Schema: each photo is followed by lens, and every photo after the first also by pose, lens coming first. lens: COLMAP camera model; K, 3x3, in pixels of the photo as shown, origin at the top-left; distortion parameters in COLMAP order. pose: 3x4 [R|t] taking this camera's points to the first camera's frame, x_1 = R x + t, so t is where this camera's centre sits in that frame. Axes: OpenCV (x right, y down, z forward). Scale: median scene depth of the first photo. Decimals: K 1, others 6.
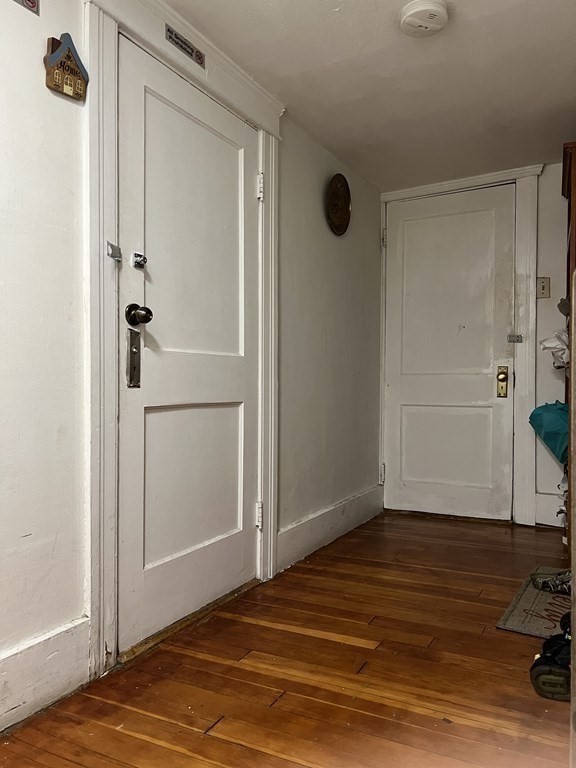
lens RADIAL K [[570.1, 0, 288.0], [0, 570.1, 384.0], [0, 0, 1]] dist [0.008833, -0.009407]
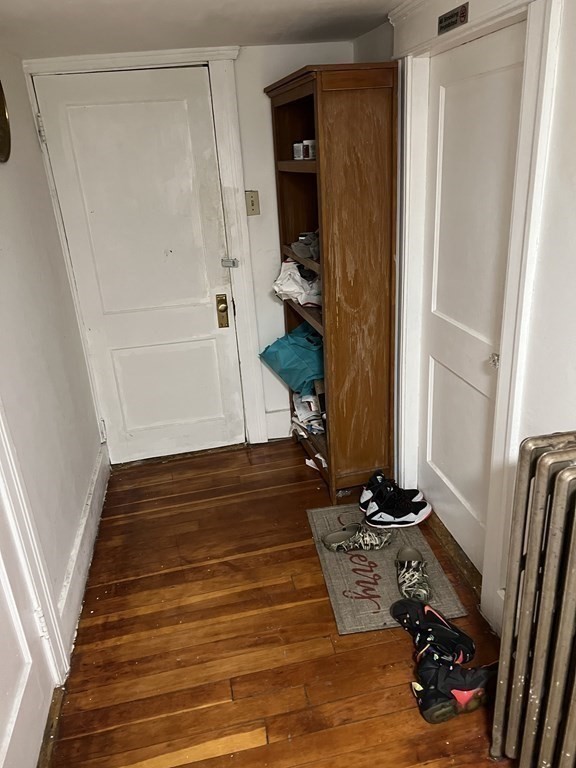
lens RADIAL K [[570.1, 0, 288.0], [0, 570.1, 384.0], [0, 0, 1]] dist [0.008833, -0.009407]
pose [[0.768842, -0.288478, 0.570668, -0.102529], [0.071892, 0.925791, 0.371138, -0.233939], [-0.635384, -0.244320, 0.732526, 0.239789]]
